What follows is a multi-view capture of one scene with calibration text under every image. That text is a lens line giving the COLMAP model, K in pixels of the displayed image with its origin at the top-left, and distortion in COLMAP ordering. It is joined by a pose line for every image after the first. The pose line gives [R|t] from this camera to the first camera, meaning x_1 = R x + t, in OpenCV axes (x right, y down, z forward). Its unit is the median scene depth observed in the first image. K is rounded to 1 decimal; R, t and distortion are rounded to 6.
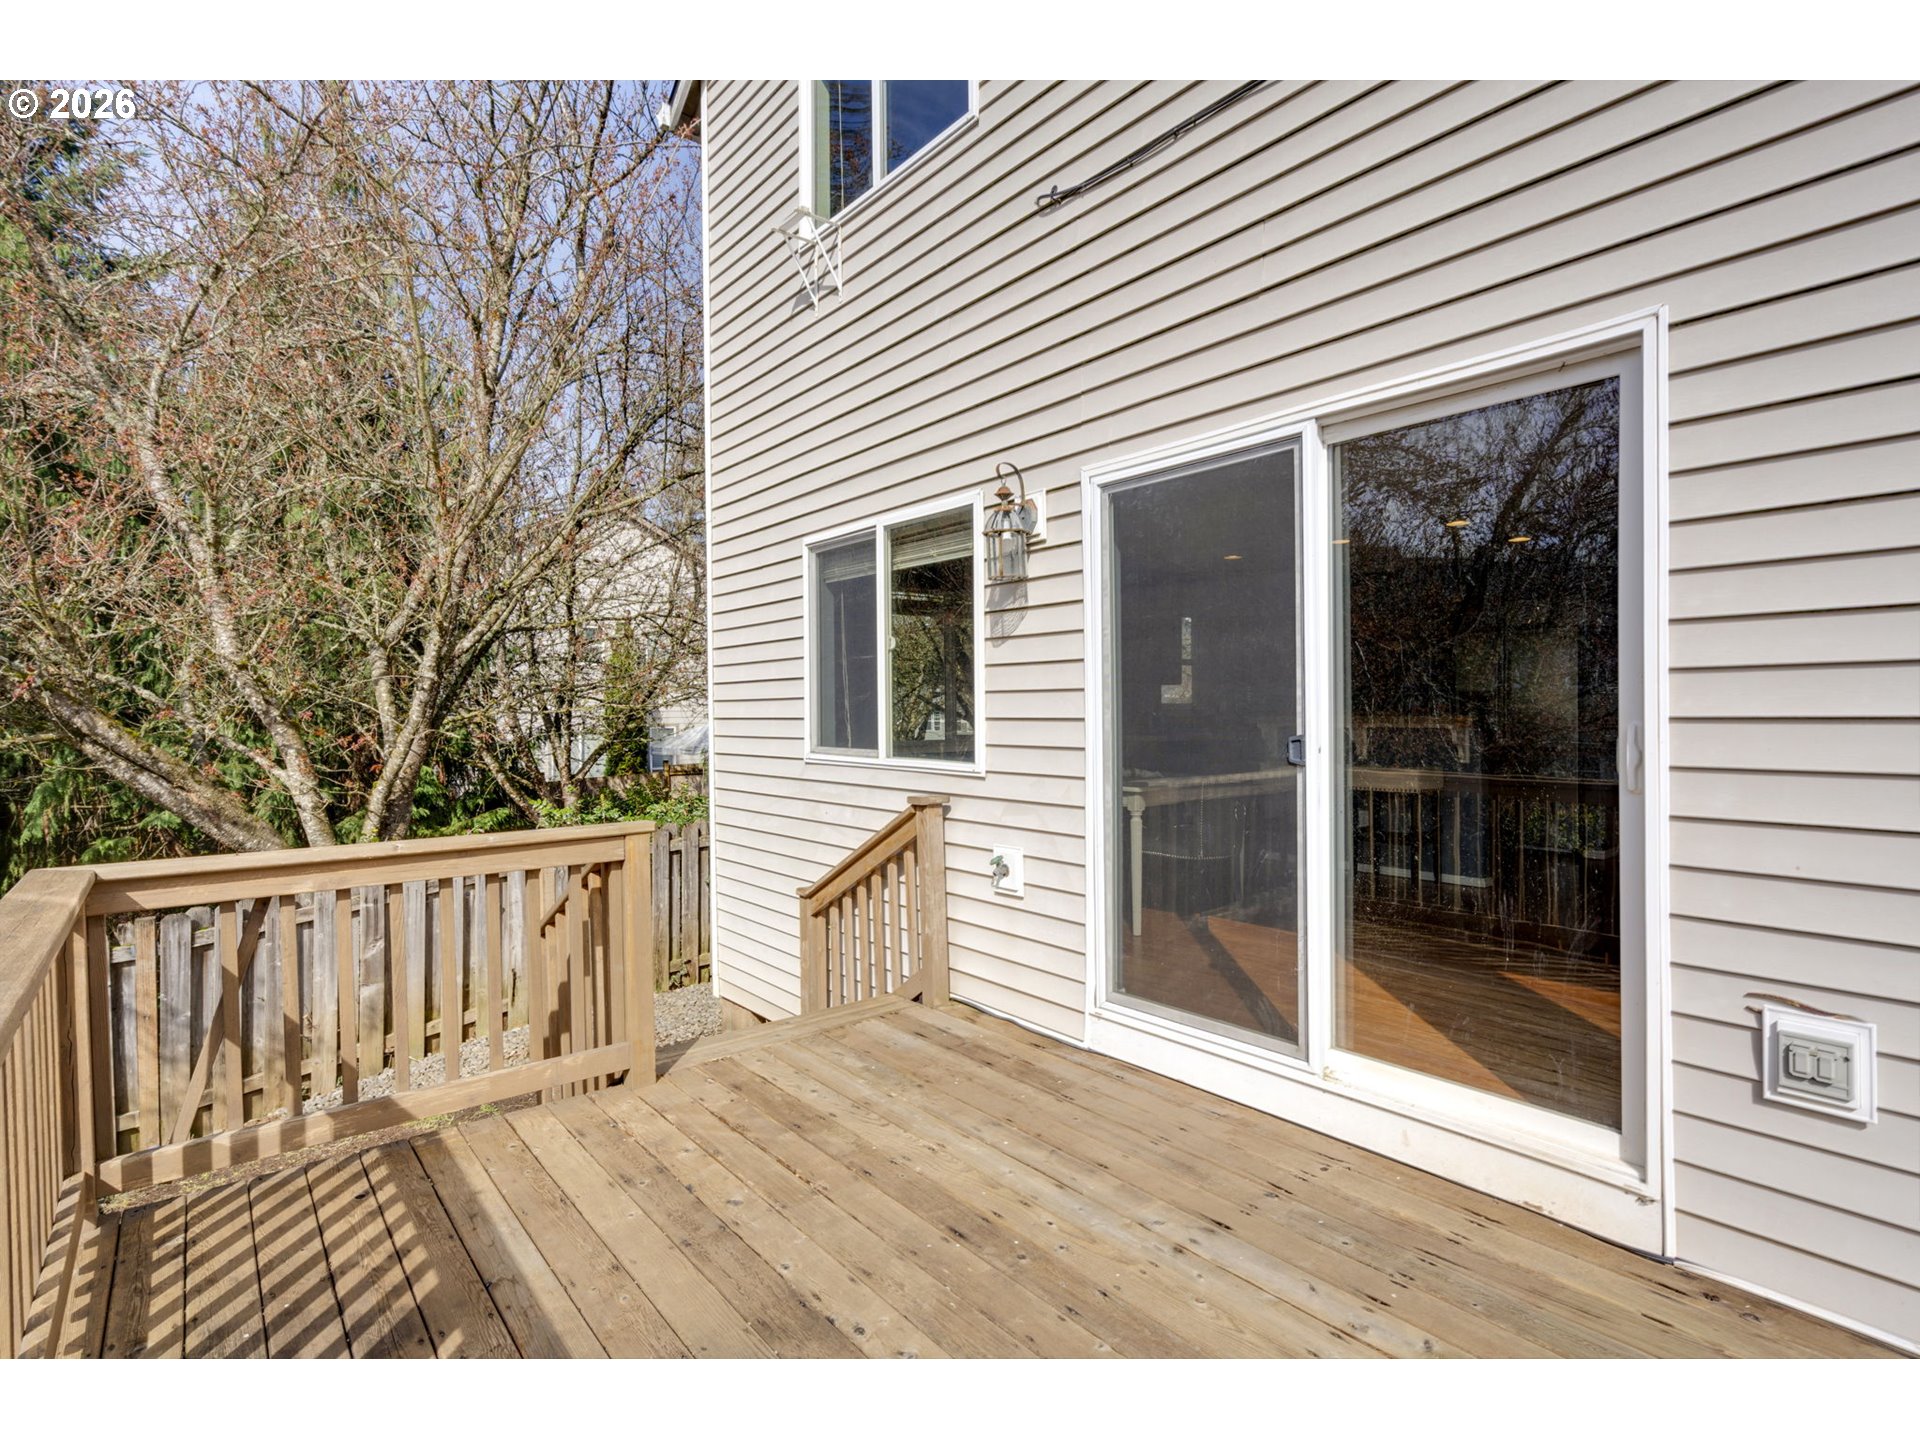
lens RADIAL K [[951.6, 0, 953.6], [0, 951.6, 723.5], [0, 0, 1]] dist [-0.000955, 0.002557]
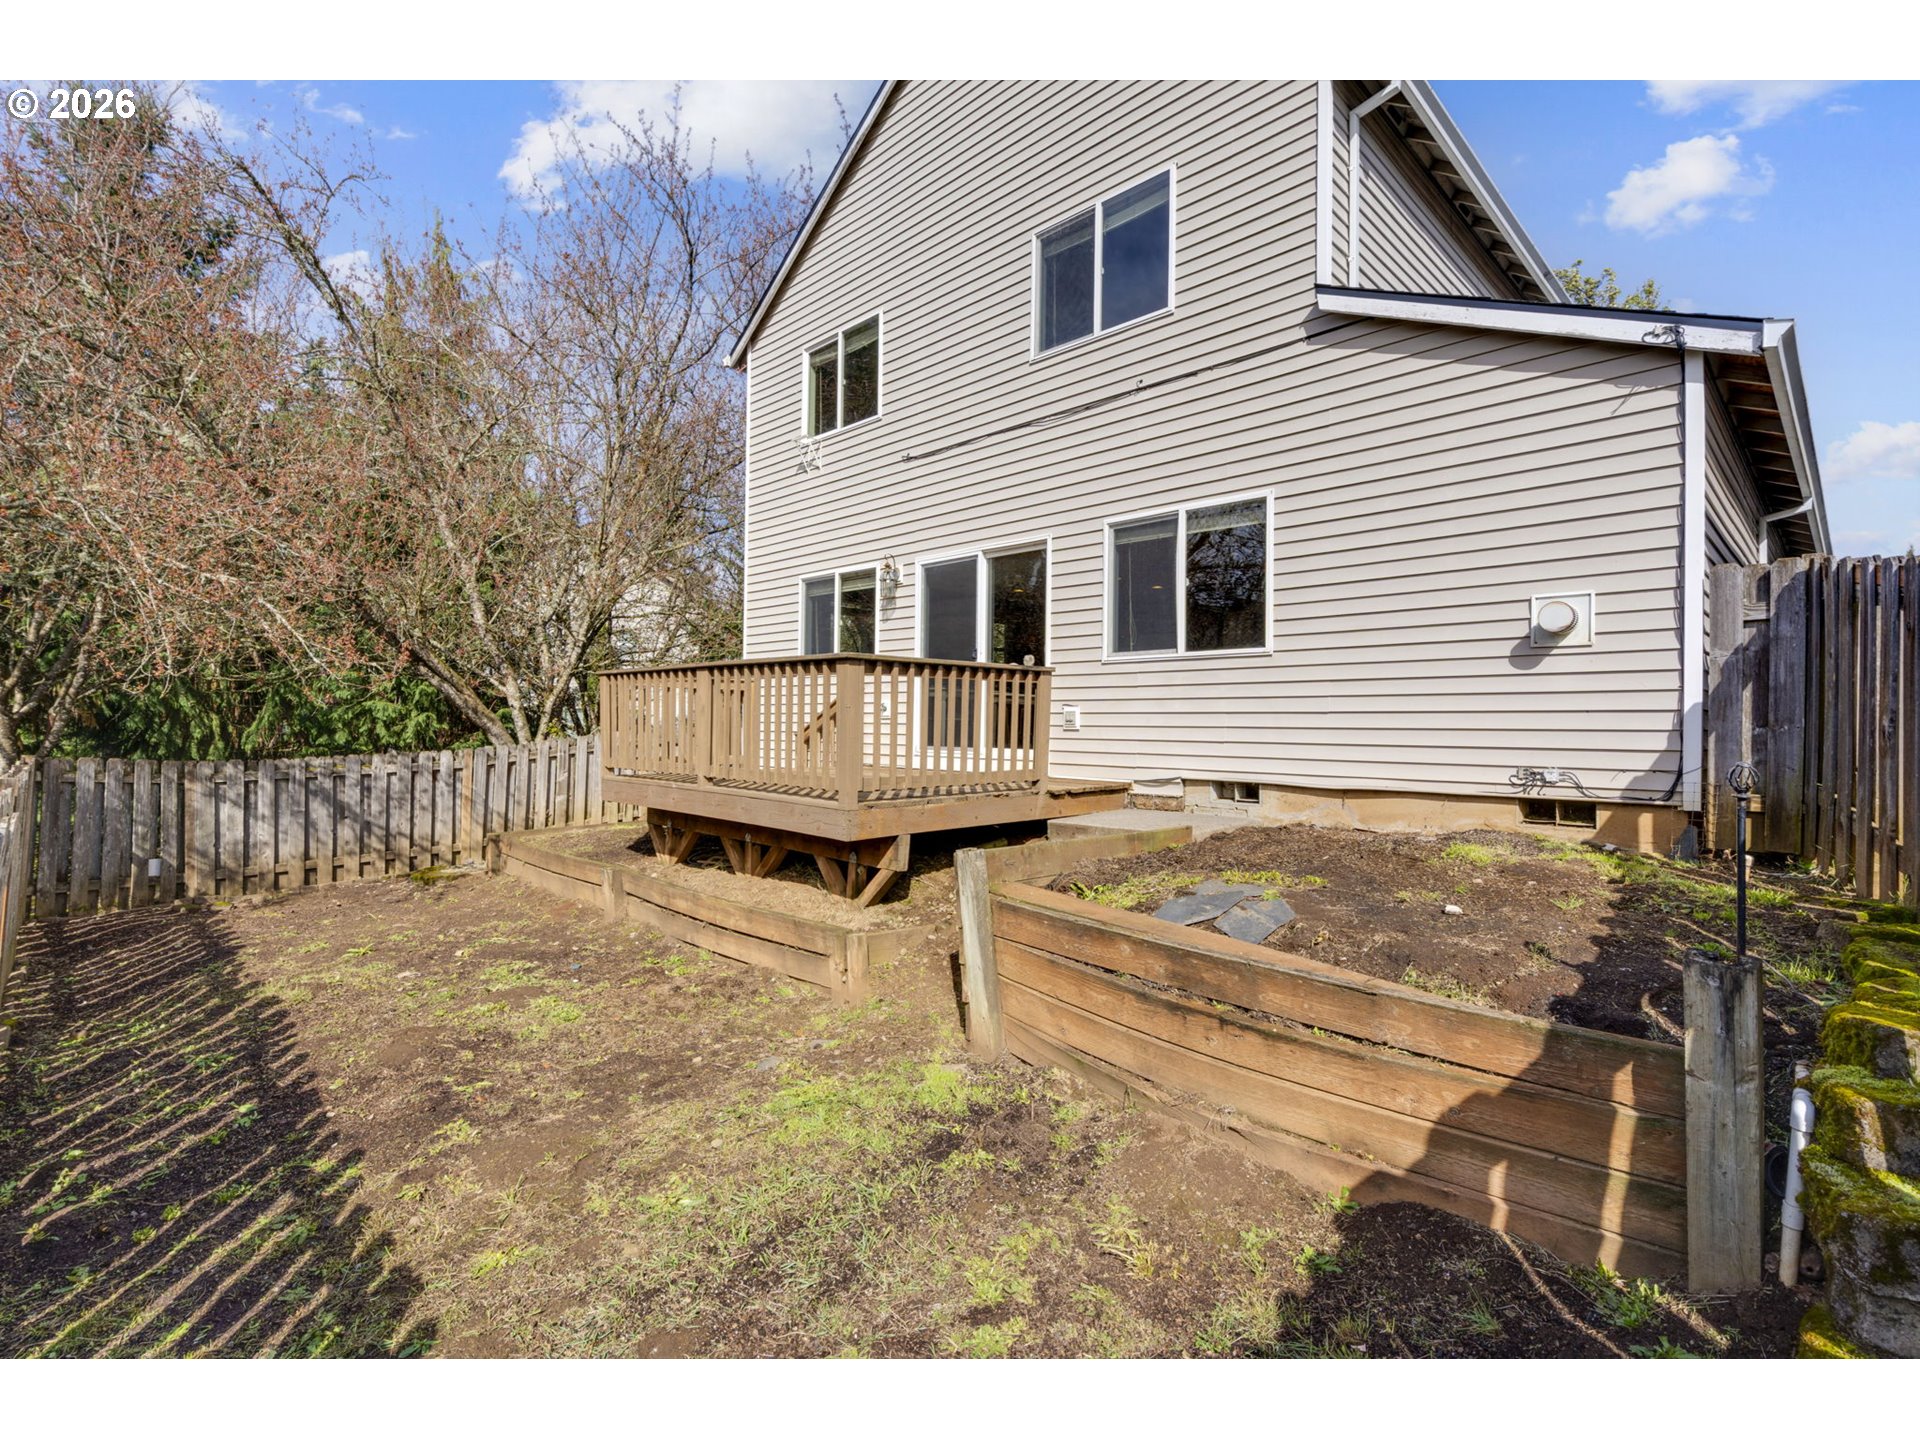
lens RADIAL K [[894.8, 0, 967.4], [0, 894.8, 718.2], [0, 0, 1]] dist [-0.002491, 0.001663]
pose [[0.993446, 0.023077, 0.111949, 0.004308], [-0.020524, 0.999504, -0.023904, 0.205696], [-0.112445, 0.021450, 0.993426, -1.280649]]
